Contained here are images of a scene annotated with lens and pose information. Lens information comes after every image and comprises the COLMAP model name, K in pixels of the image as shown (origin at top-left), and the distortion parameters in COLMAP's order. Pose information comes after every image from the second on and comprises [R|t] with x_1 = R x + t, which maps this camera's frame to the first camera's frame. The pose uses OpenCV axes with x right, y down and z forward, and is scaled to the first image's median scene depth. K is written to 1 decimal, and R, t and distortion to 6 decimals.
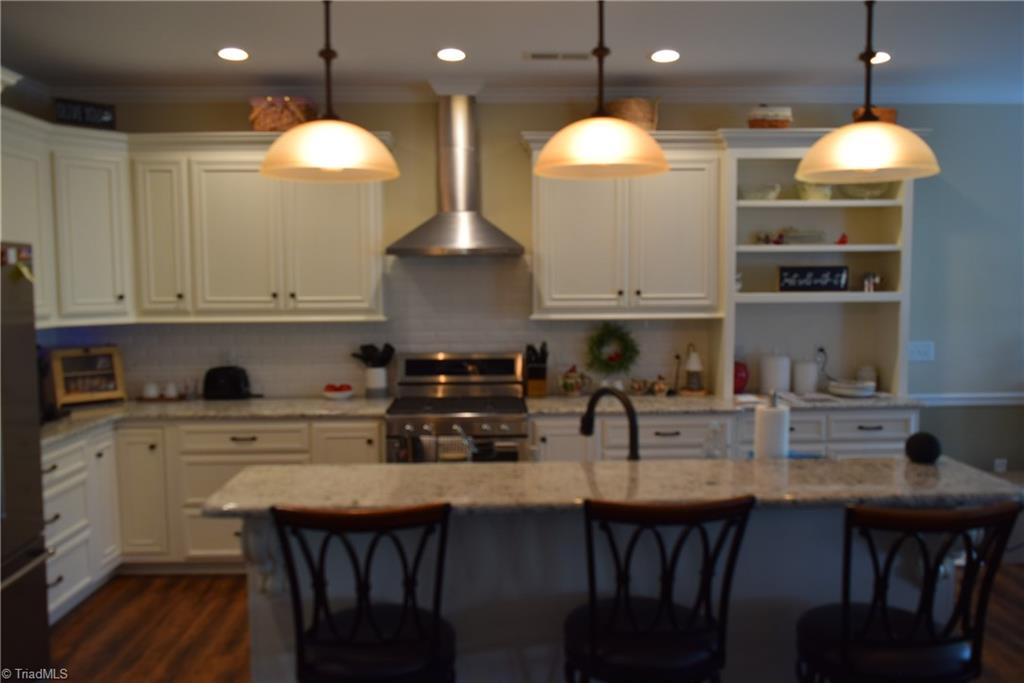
lens RADIAL K [[817.9, 0, 512.0], [0, 817.9, 341.5], [0, 0, 1]] dist [0.006649, 0.003950]
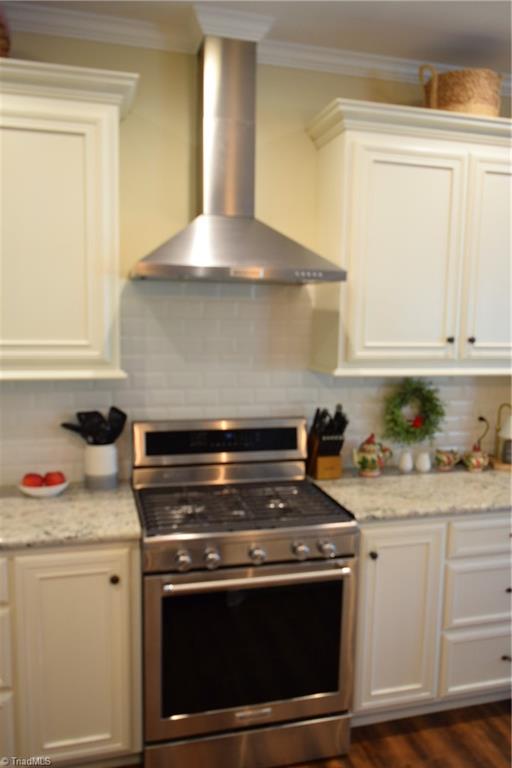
lens RADIAL K [[613.4, 0, 256.0], [0, 613.4, 384.0], [0, 0, 1]] dist [0.006649, 0.003950]
pose [[0.972610, -0.002226, 0.232434, -0.160836], [-0.007372, 0.999156, 0.040417, -0.039614], [-0.232328, -0.041024, 0.971772, 0.483401]]
